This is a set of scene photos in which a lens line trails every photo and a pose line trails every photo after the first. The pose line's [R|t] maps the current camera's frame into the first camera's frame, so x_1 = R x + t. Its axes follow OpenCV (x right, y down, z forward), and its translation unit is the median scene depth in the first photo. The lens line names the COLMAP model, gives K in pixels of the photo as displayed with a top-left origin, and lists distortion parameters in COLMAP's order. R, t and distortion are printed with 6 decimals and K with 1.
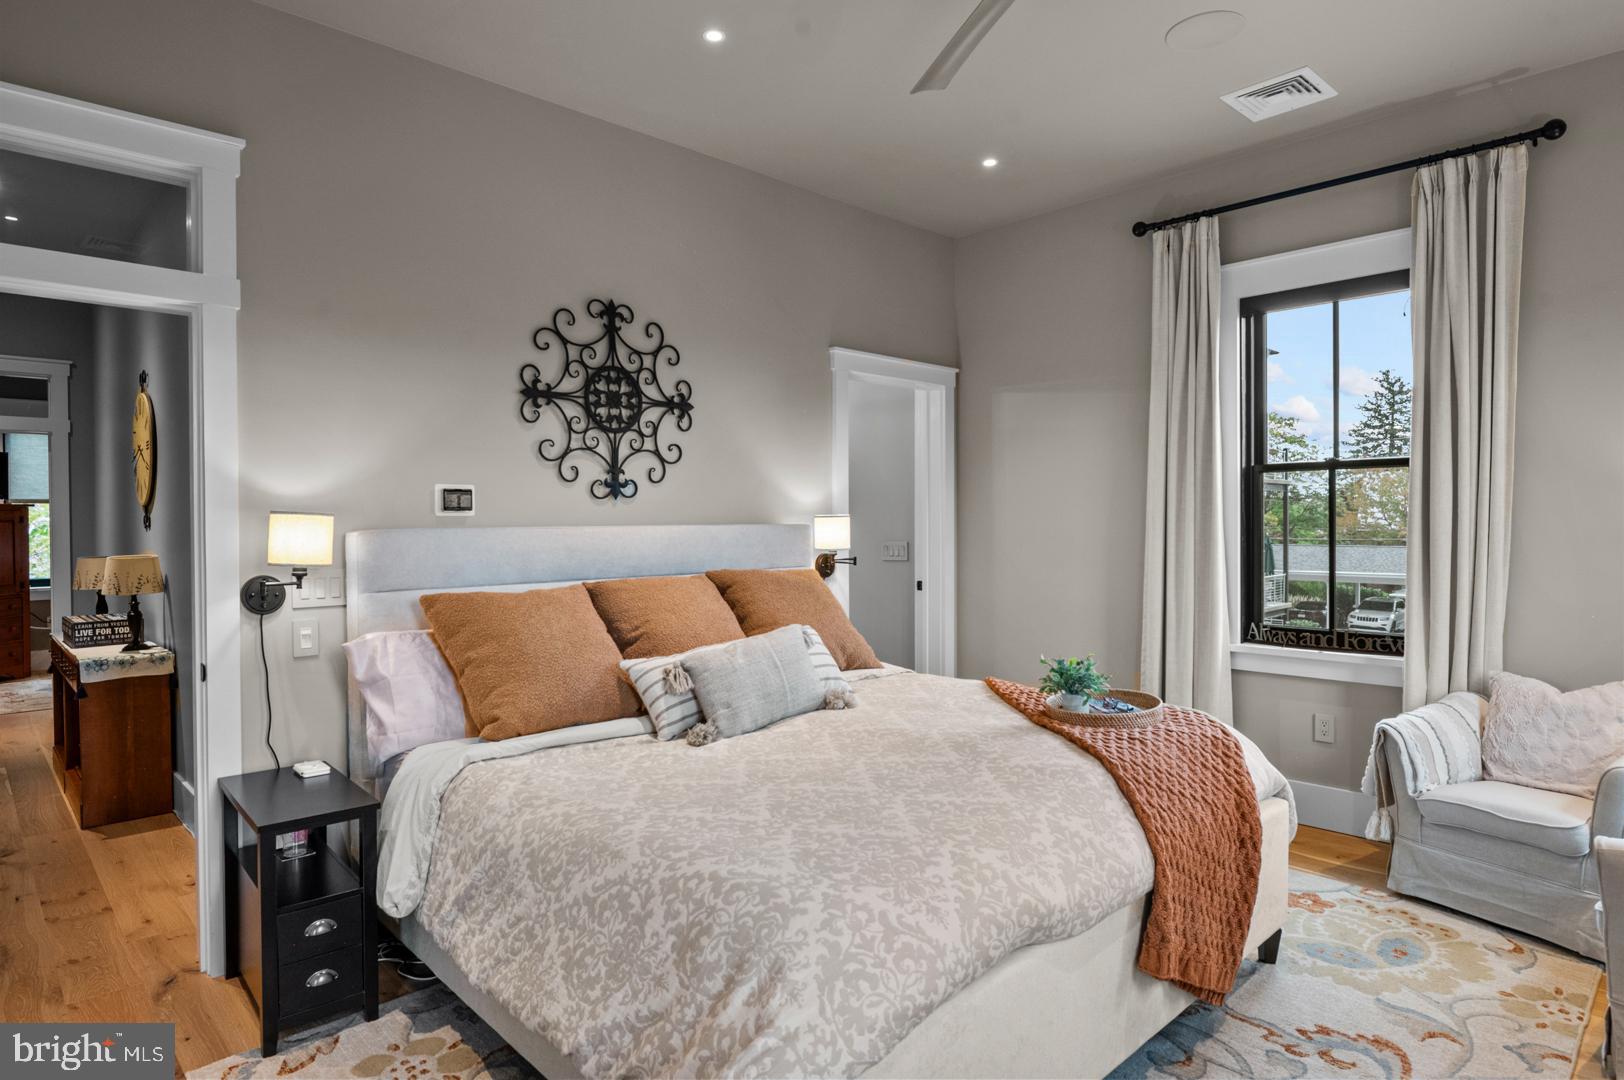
lens RADIAL K [[903.6, 0, 798.0], [0, 903.6, 509.4], [0, 0, 1]] dist [-0.001222, -0.004203]
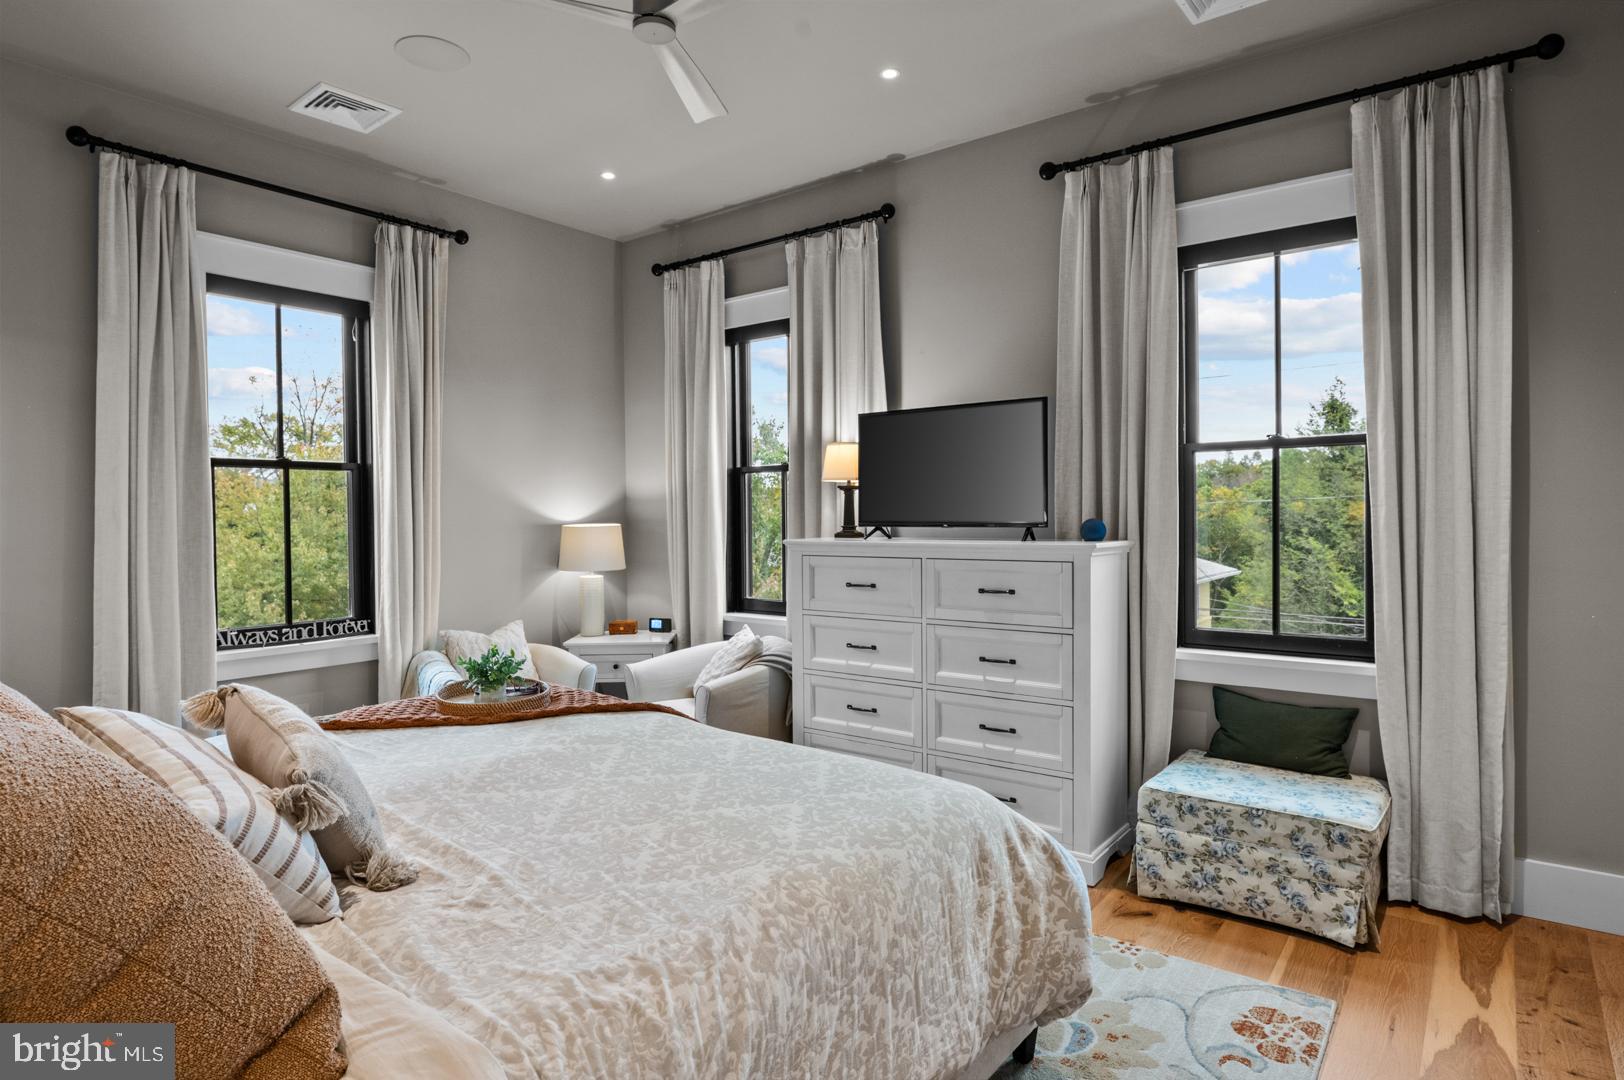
lens RADIAL K [[903.6, 0, 798.0], [0, 903.6, 509.4], [0, 0, 1]] dist [-0.001222, -0.004203]
pose [[-0.154572, 0.010411, 0.987927, -0.539754], [-0.001795, 0.999940, -0.010819, 0.013412], [-0.987980, -0.003446, -0.154544, 0.605297]]
